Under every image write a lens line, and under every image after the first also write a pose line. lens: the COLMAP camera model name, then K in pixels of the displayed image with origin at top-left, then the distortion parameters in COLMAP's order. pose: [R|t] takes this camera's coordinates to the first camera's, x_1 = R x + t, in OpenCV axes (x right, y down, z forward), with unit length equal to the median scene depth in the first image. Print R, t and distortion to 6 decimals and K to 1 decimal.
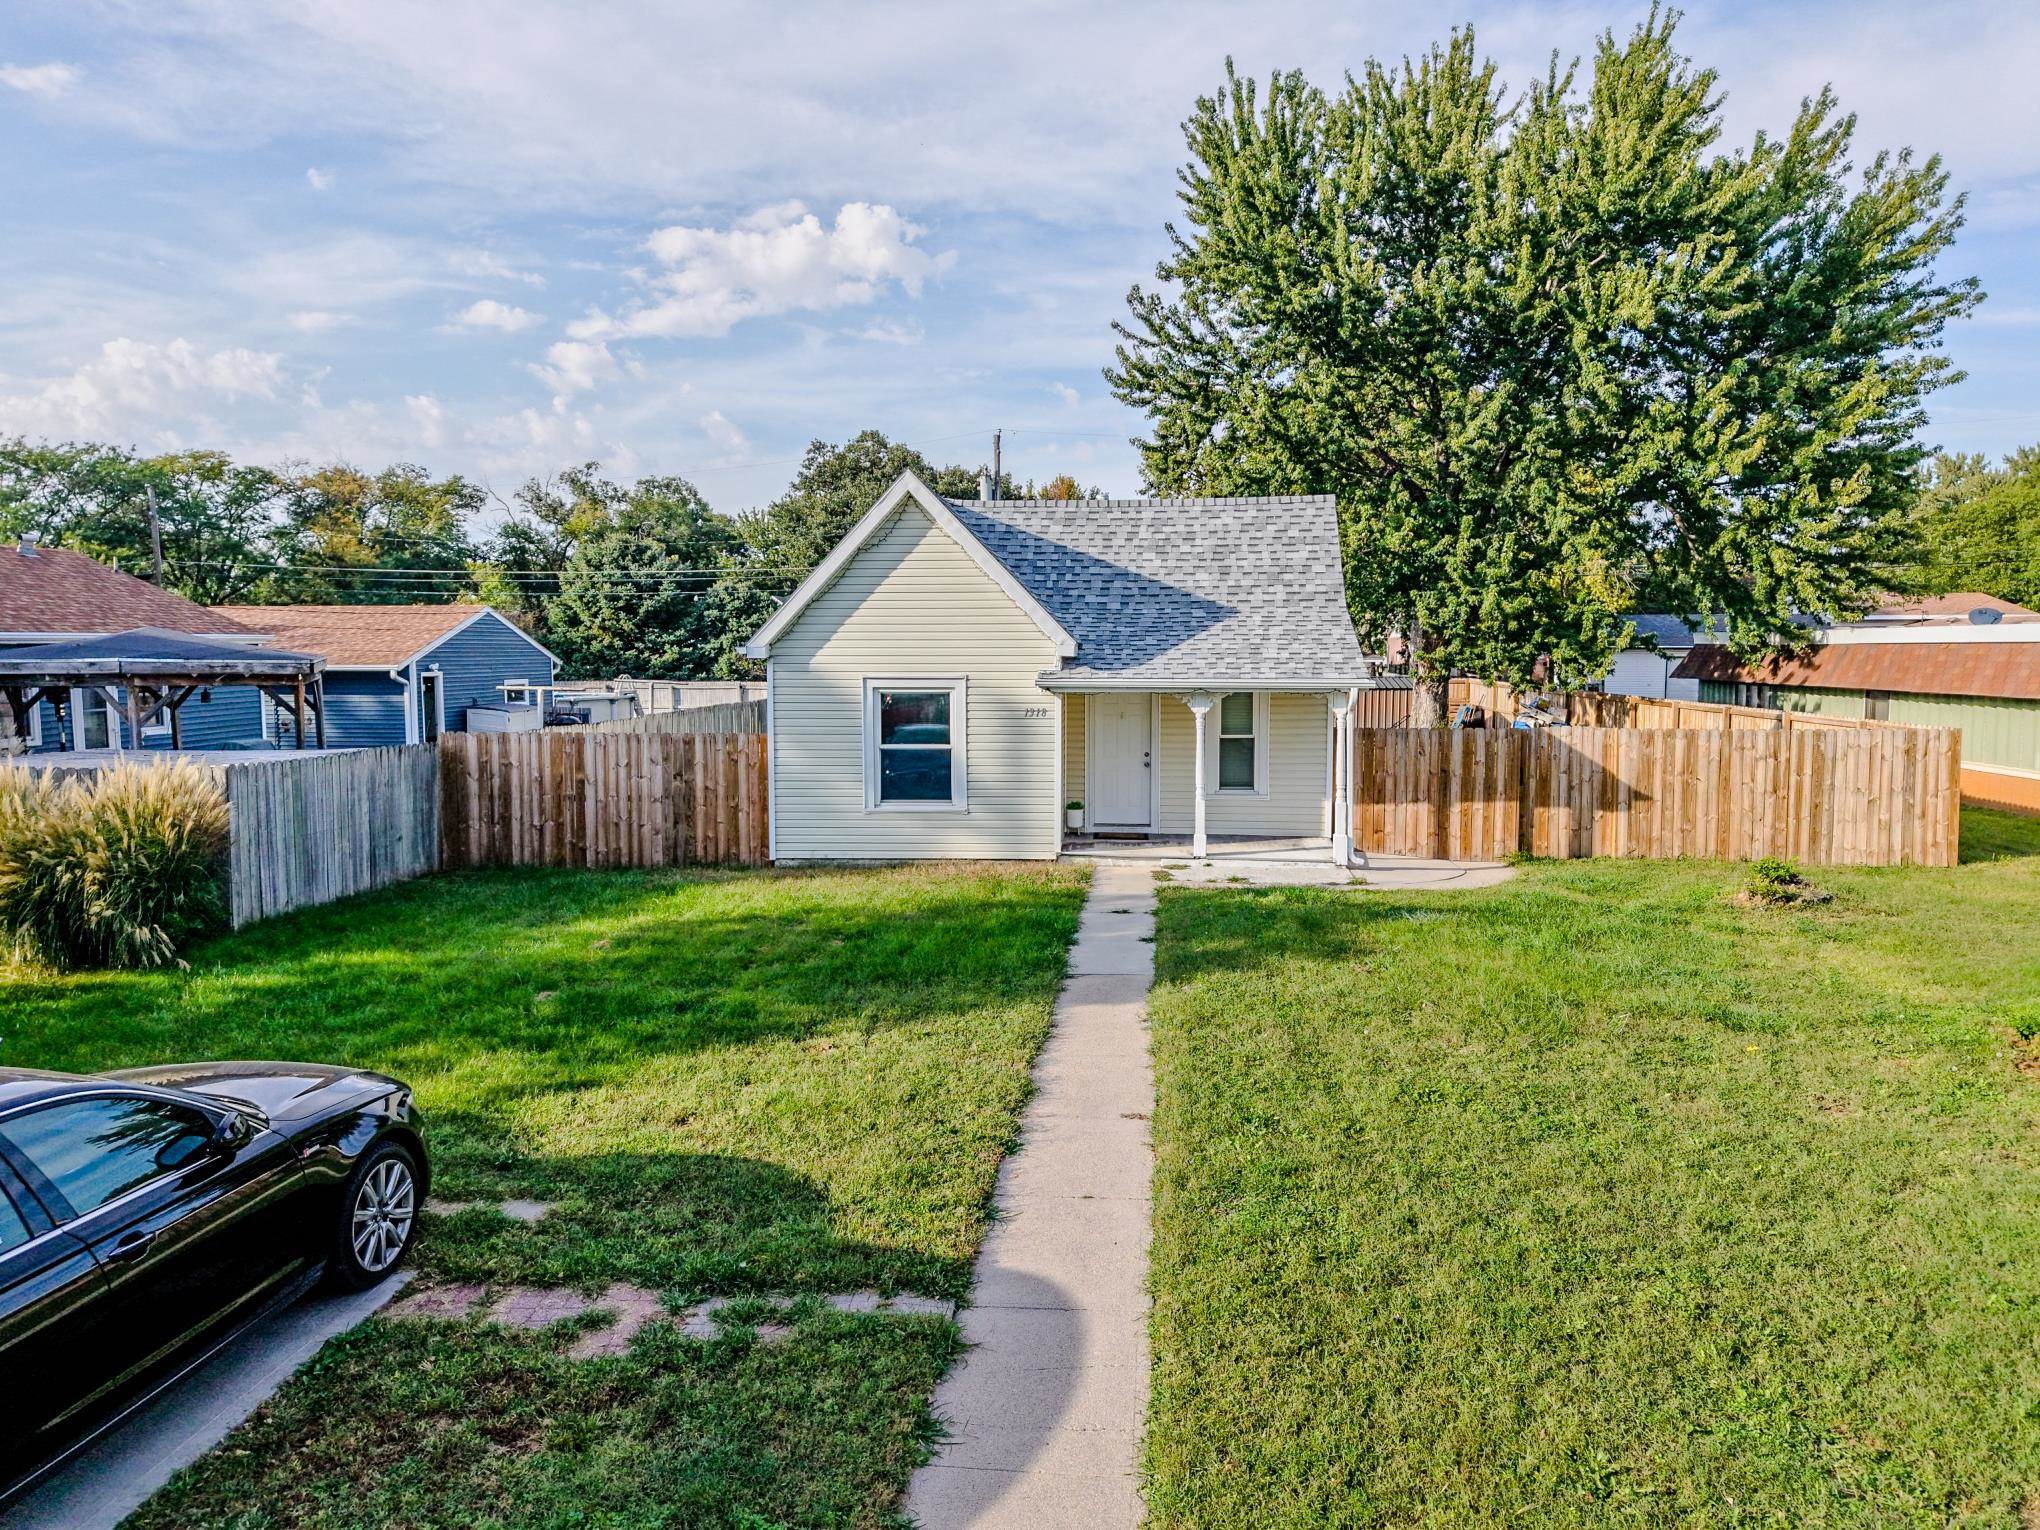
lens RADIAL K [[1373.5, 0, 1028.7], [0, 1373.5, 758.7], [0, 0, 1]] dist [0.011687, -0.006685]
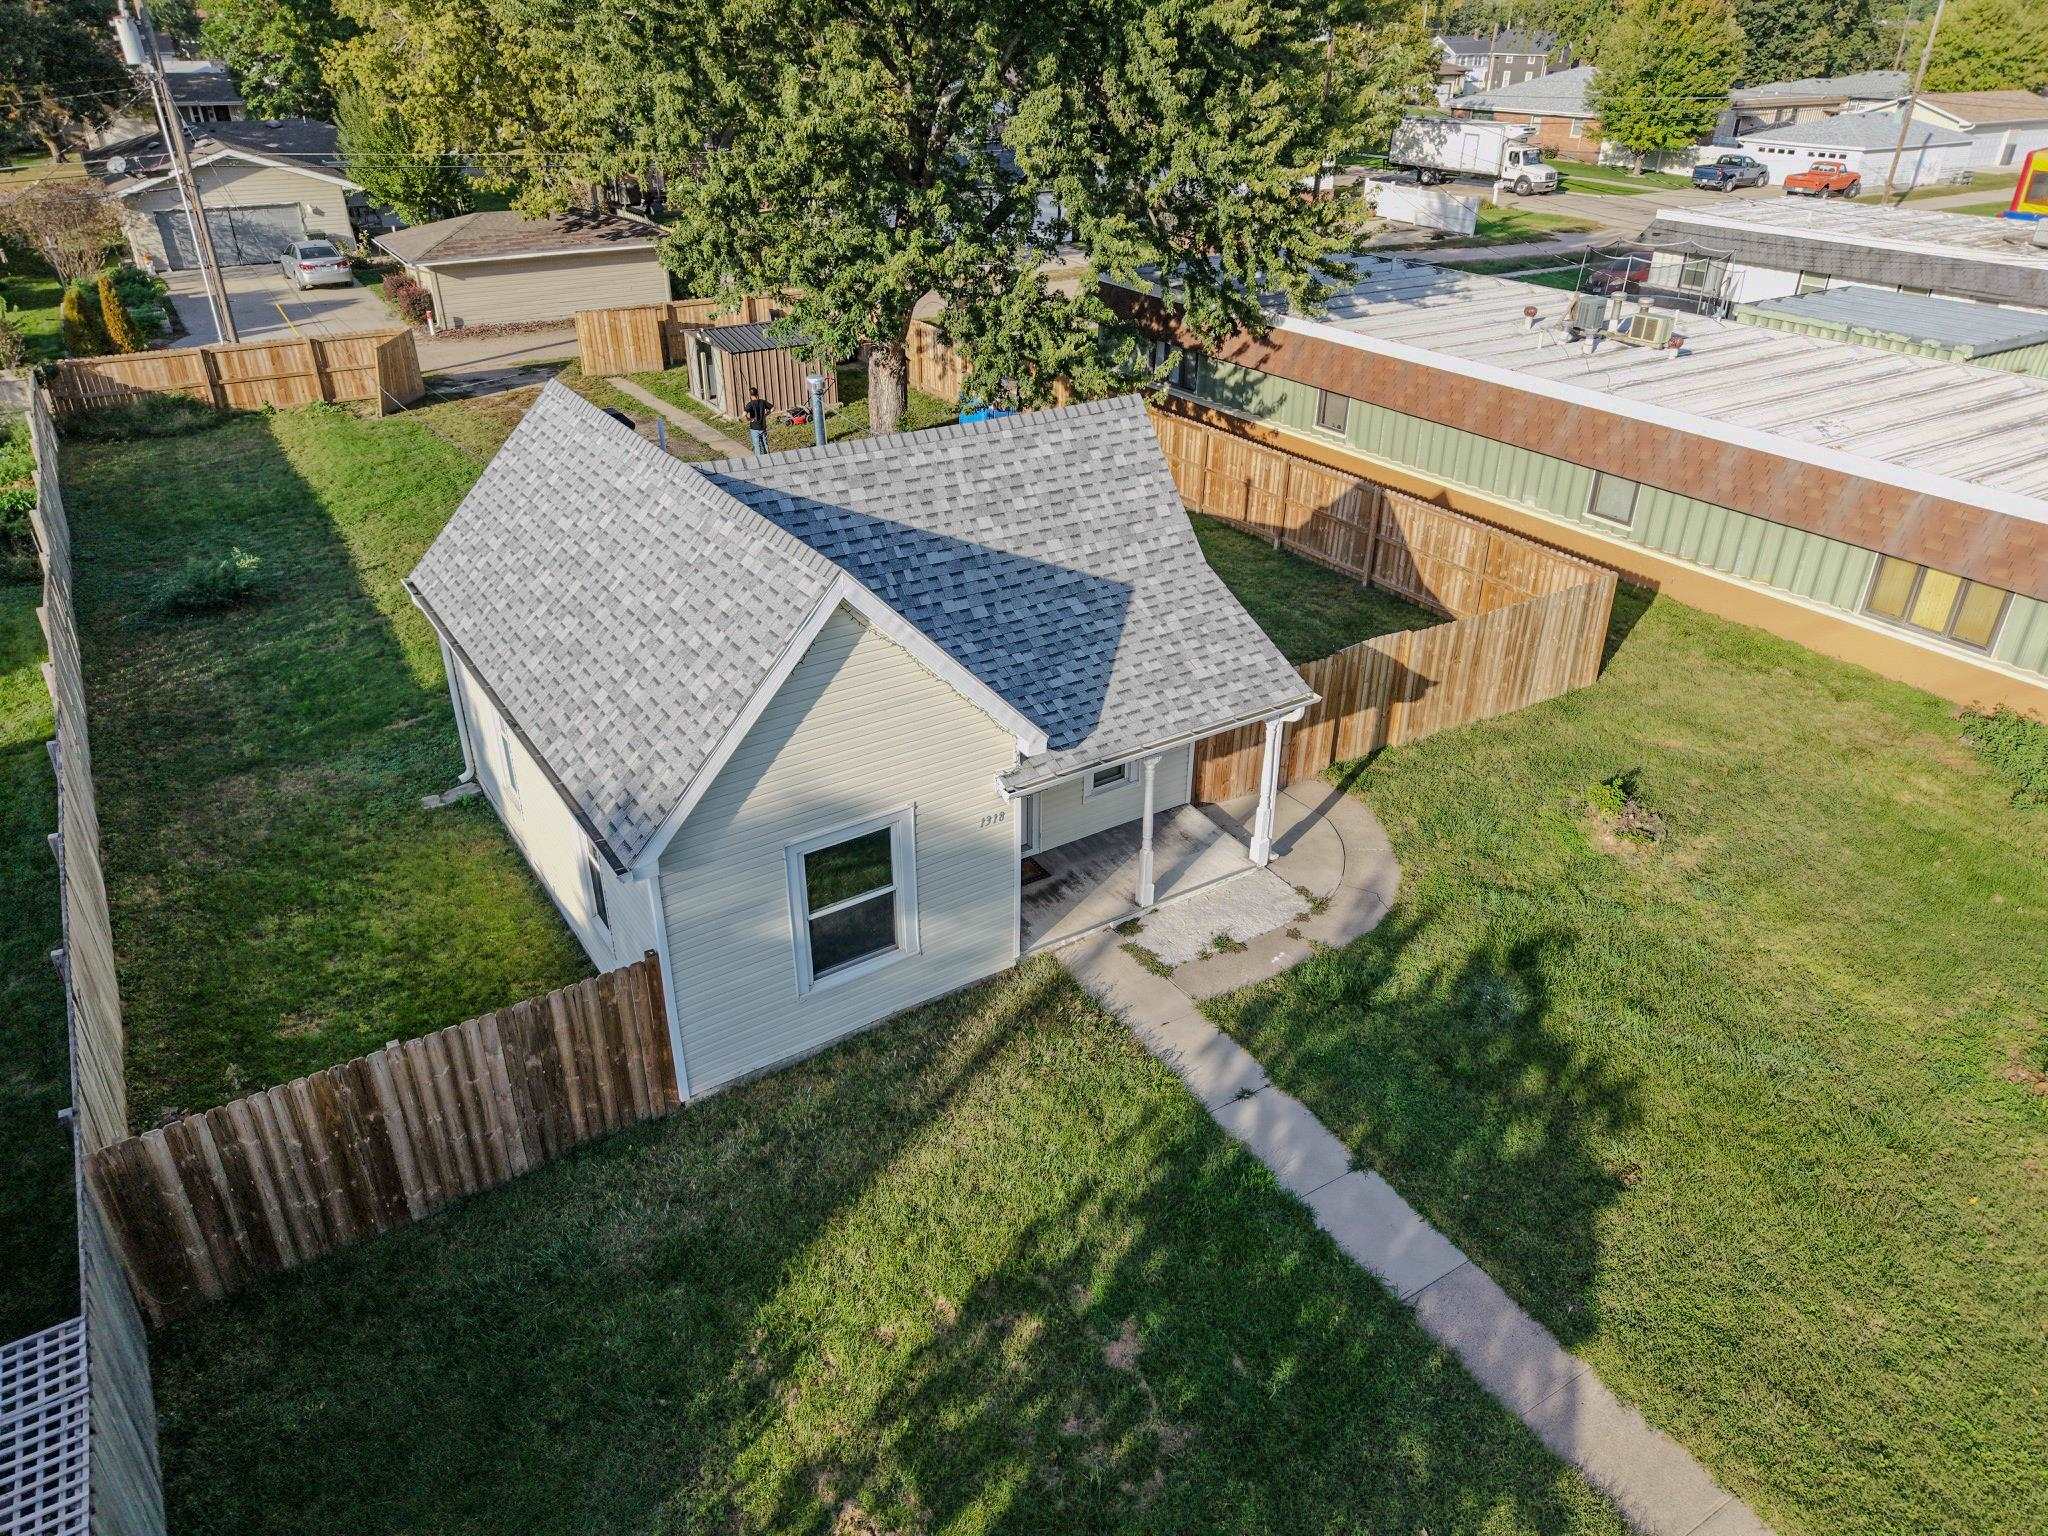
lens RADIAL K [[1378.9, 0, 1022.5], [0, 1378.9, 769.3], [0, 0, 1]] dist [0.011687, -0.006685]
pose [[0.793305, -0.288154, 0.536315, -0.369563], [0.043045, 0.905245, 0.422703, -0.368155], [-0.607300, -0.312247, 0.730540, 0.397393]]
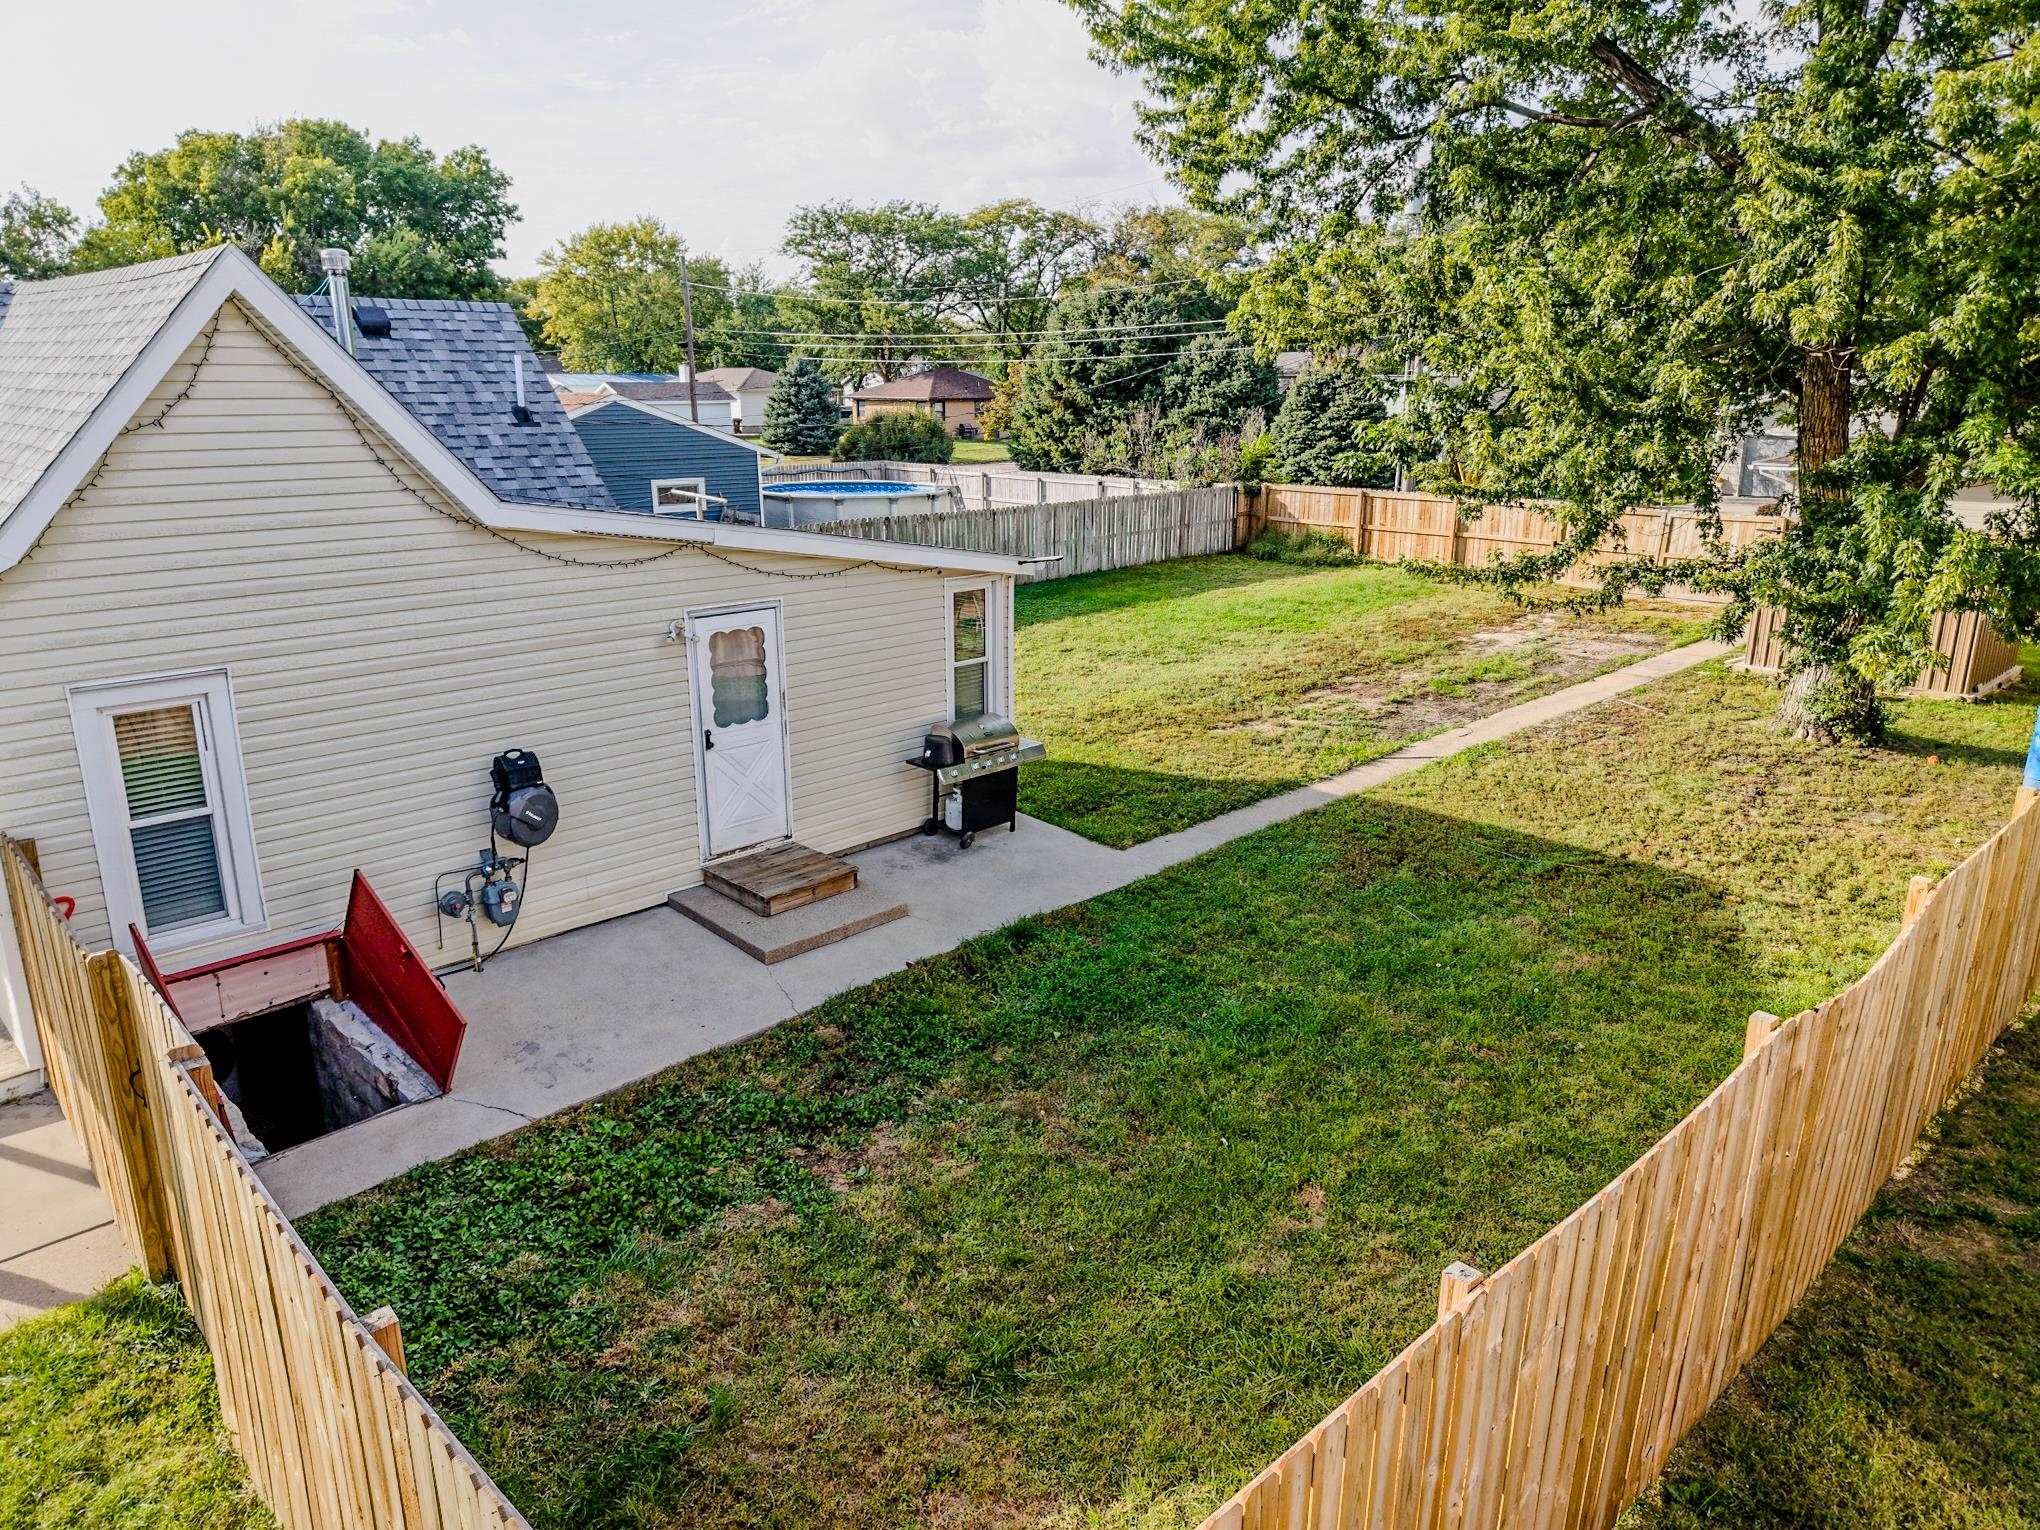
lens RADIAL K [[1373.5, 0, 1021.1], [0, 1373.5, 766.1], [0, 0, 1]] dist [0.011687, -0.006685]
pose [[0.755843, 0.181421, -0.629117, 0.737289], [-0.055489, 0.975138, 0.214538, -0.153896], [0.652397, -0.127248, 0.747118, 0.895819]]
